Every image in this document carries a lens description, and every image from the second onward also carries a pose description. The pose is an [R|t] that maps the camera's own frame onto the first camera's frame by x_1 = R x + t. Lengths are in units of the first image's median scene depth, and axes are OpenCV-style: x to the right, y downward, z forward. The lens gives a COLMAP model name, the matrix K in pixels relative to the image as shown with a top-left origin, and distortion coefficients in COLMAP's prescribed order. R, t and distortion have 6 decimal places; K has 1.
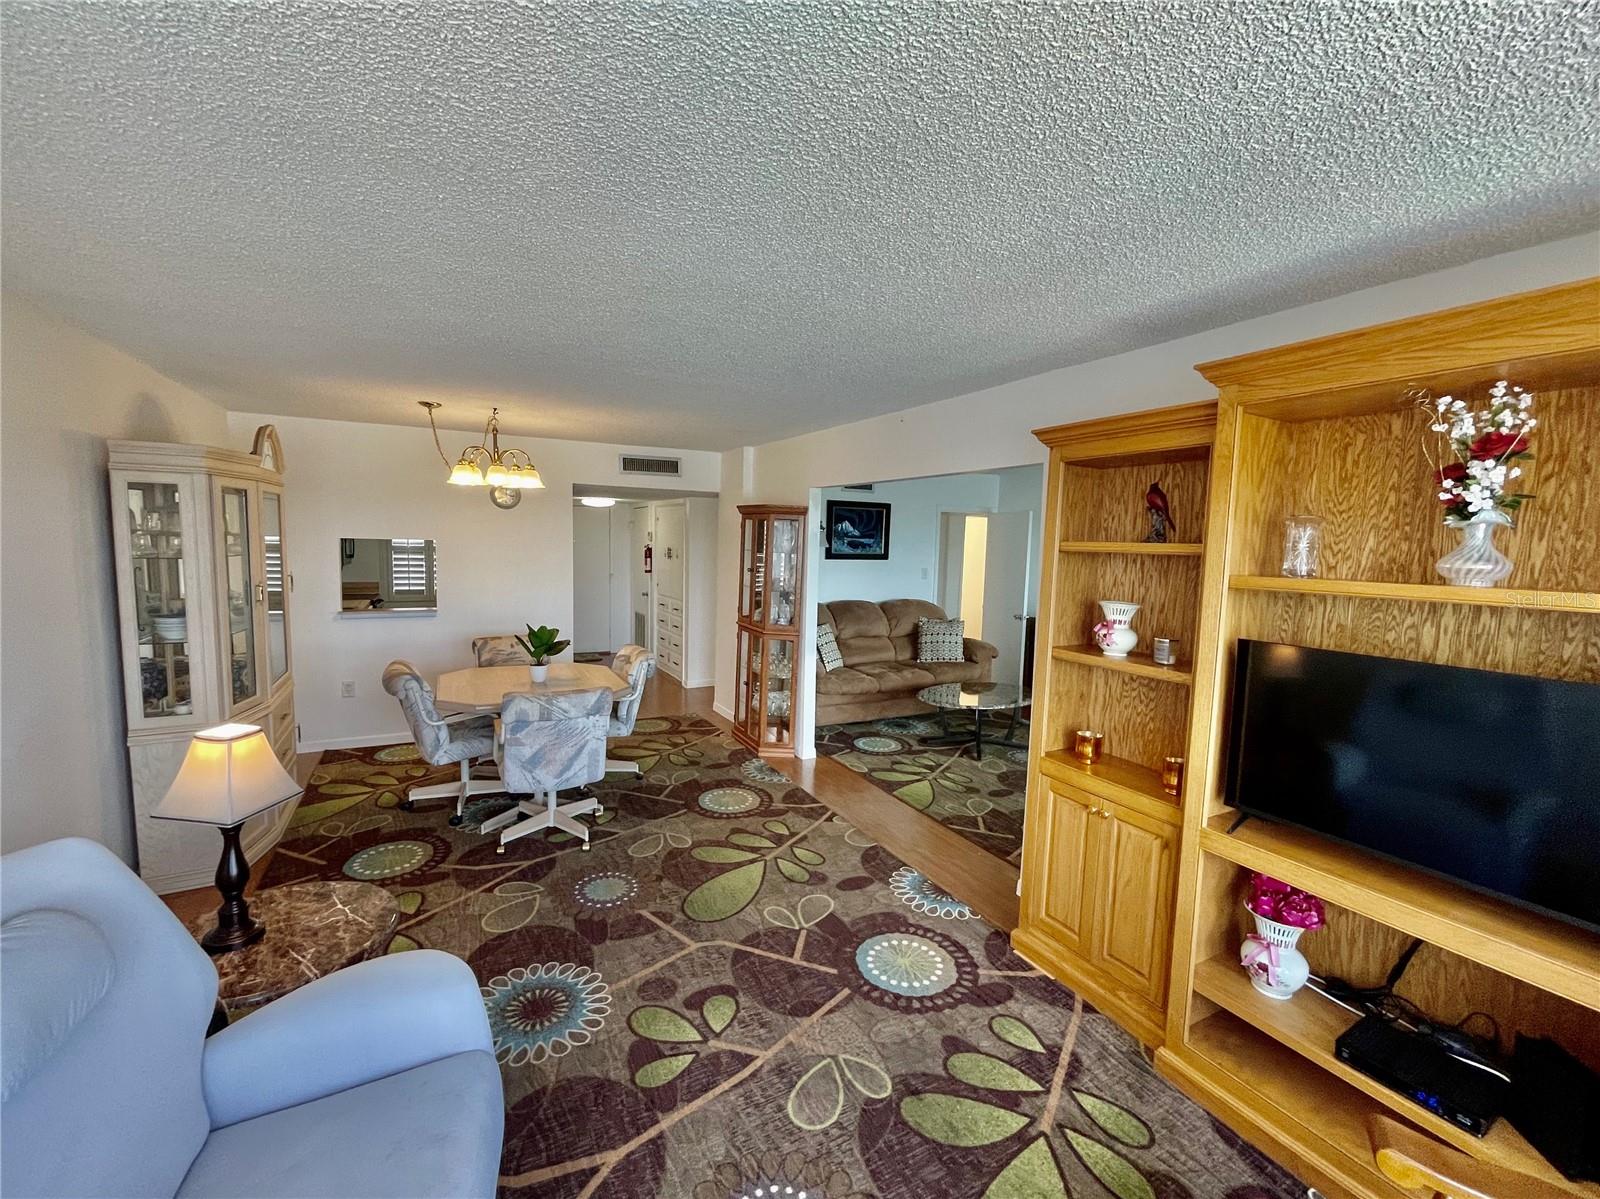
lens RADIAL K [[666.5, 0, 783.1], [0, 666.5, 606.0], [0, 0, 1]] dist [0.001822, 0.003445]
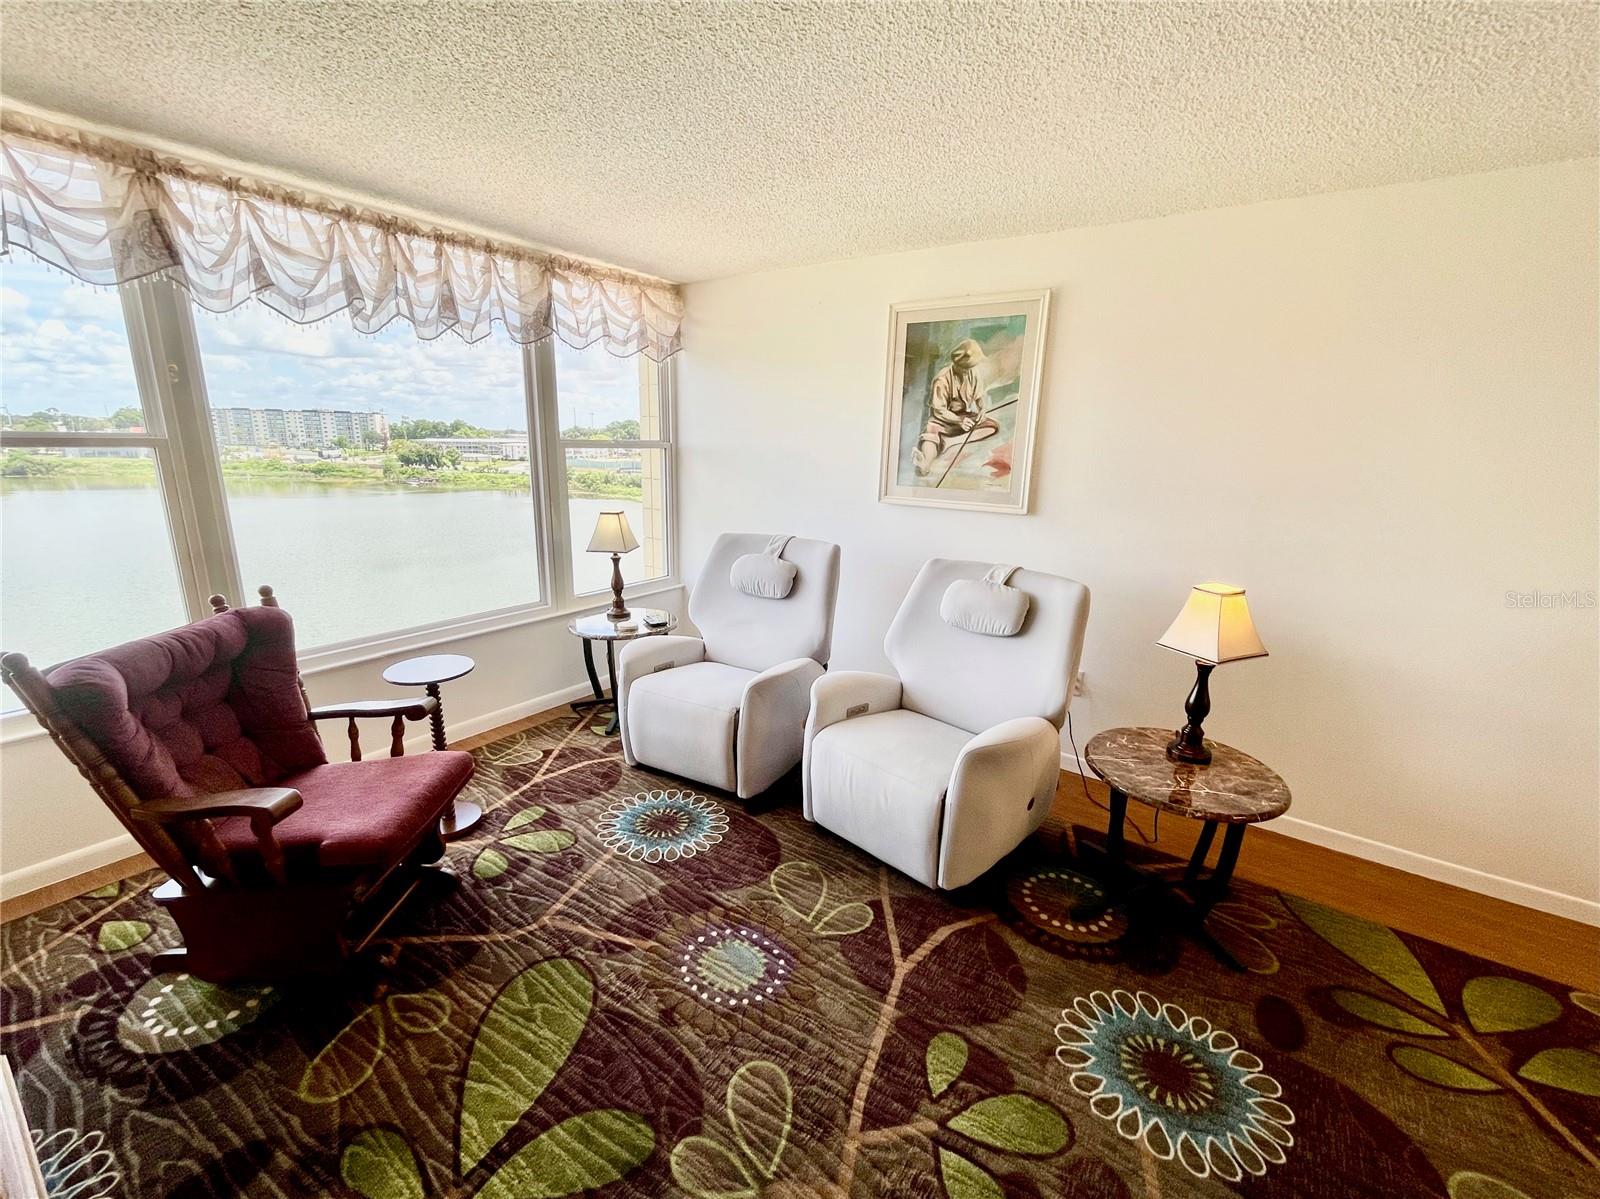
lens RADIAL K [[666.5, 0, 788.6], [0, 666.5, 595.2], [0, 0, 1]] dist [0.001822, 0.003445]
pose [[-0.890541, 0.059217, -0.451032, 0.277705], [-0.092895, 0.946925, 0.307740, -0.065515], [0.445317, 0.315954, -0.837774, 1.207071]]
